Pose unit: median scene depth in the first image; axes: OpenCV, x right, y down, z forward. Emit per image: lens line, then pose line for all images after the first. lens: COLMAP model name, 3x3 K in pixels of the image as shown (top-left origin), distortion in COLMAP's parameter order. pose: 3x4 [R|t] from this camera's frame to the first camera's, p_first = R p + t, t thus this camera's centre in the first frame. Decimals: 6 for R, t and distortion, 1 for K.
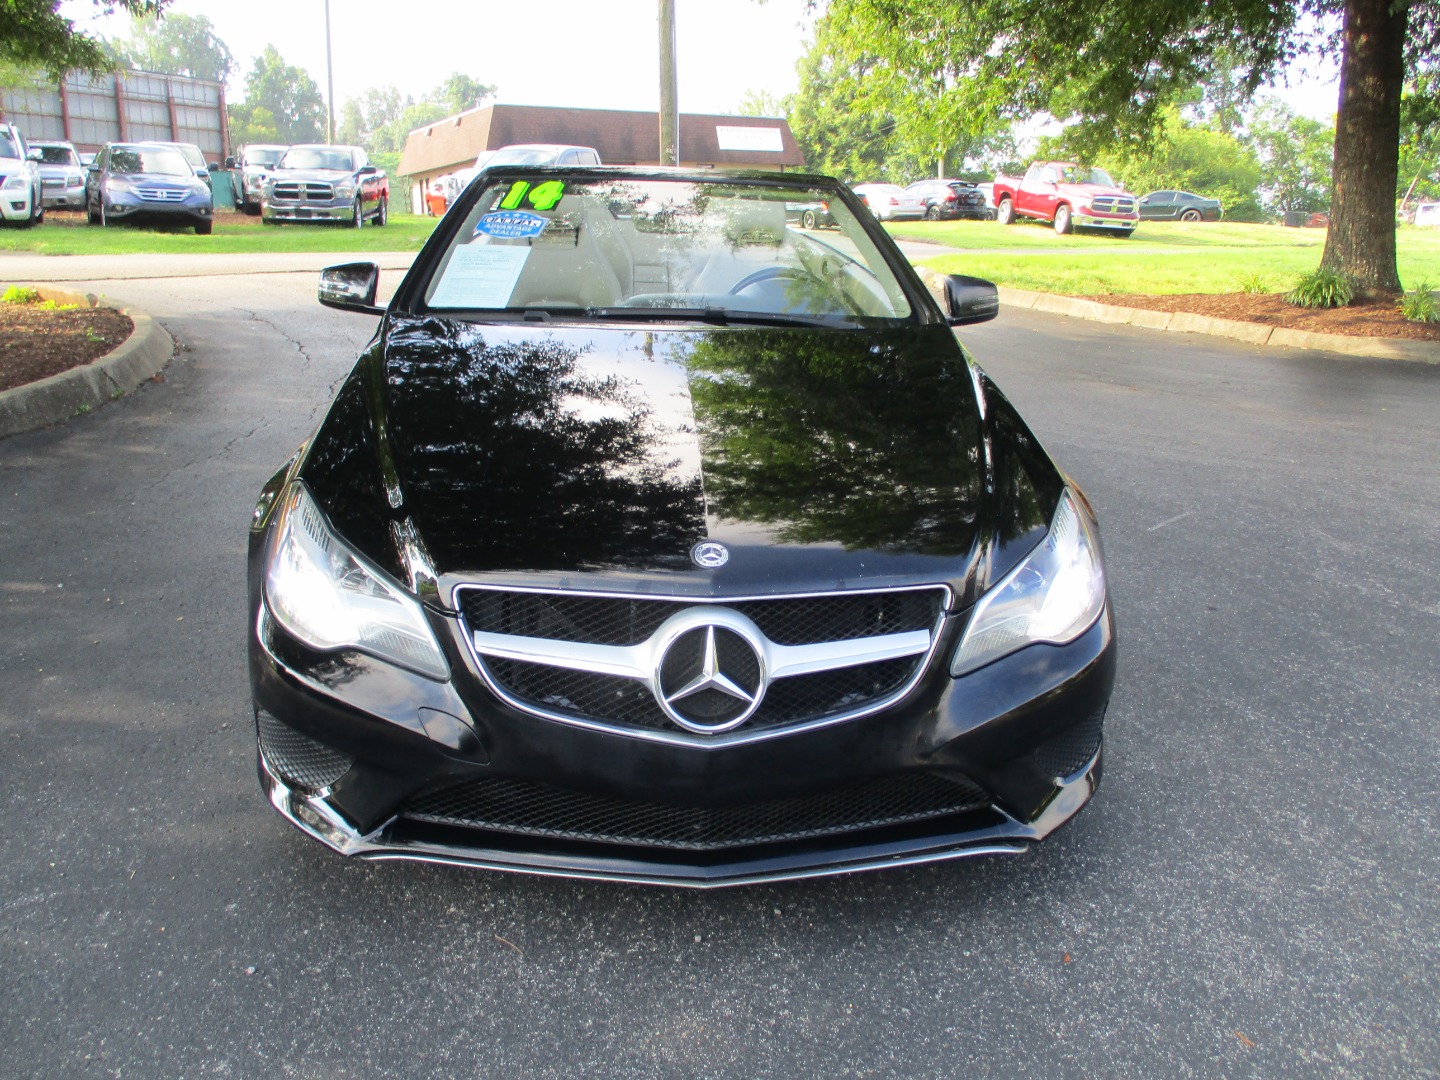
lens RADIAL K [[1242.9, 0, 720.0], [0, 1242.9, 540.0], [0, 0, 1]] dist [-0.023760, 0.007618]
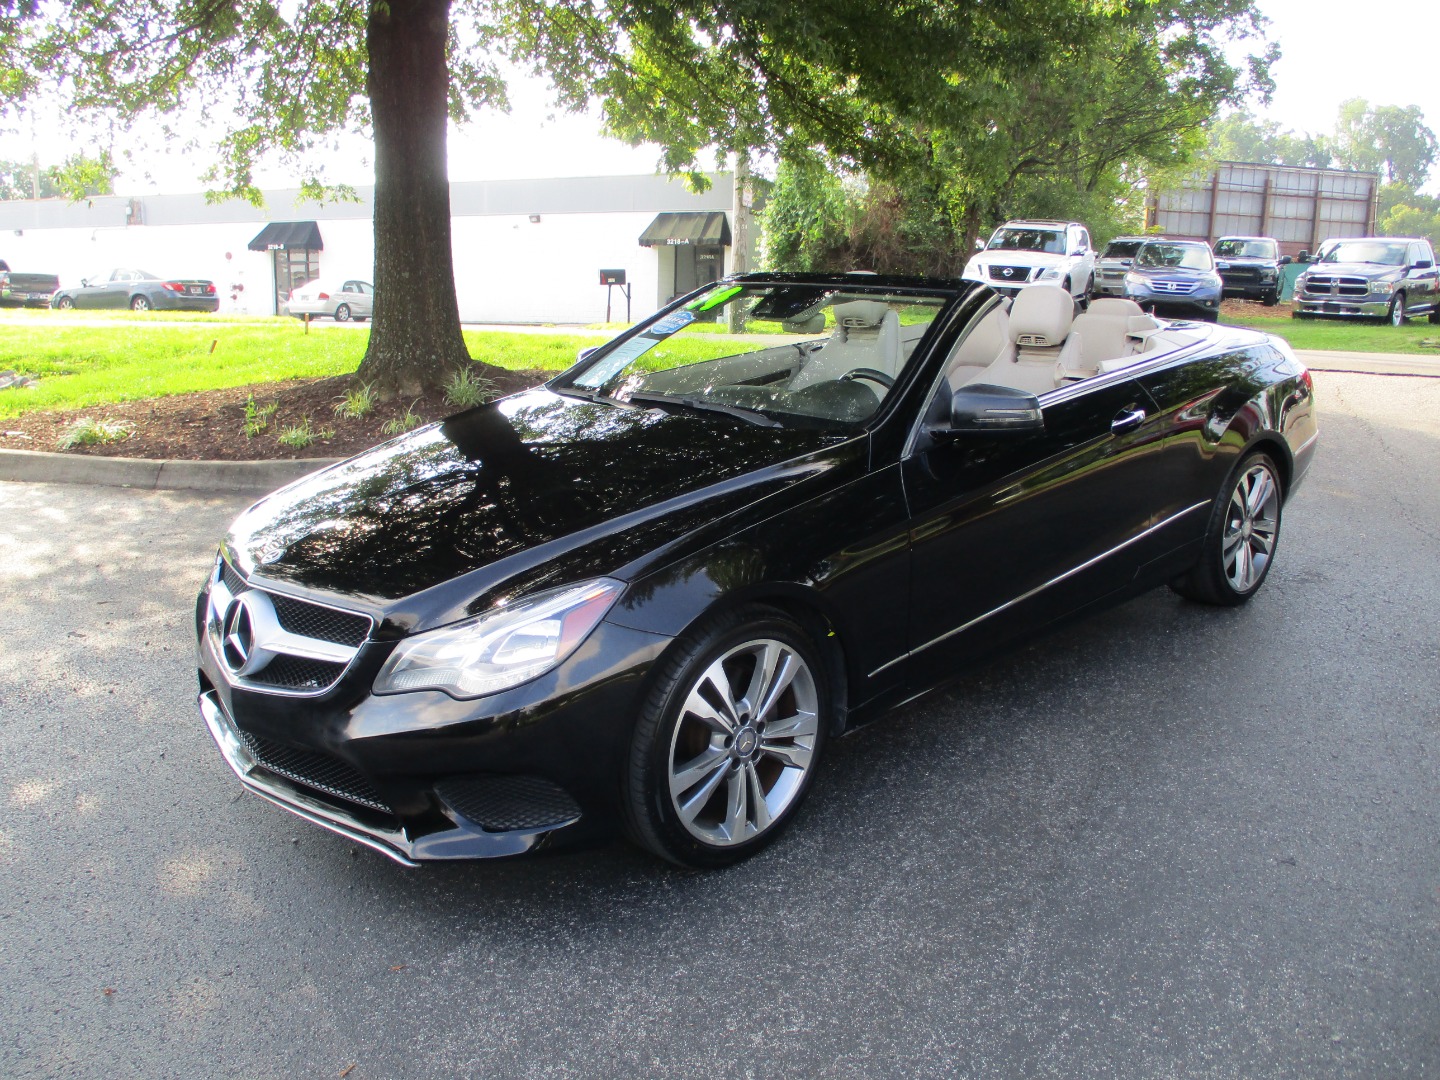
lens RADIAL K [[1242.9, 0, 720.0], [0, 1242.9, 540.0], [0, 0, 1]] dist [-0.023760, 0.007618]
pose [[0.623522, 0.165582, -0.764070, 0.131343], [-0.217841, 0.975405, 0.033610, -0.015310], [0.750843, 0.145490, 0.644257, 0.044933]]
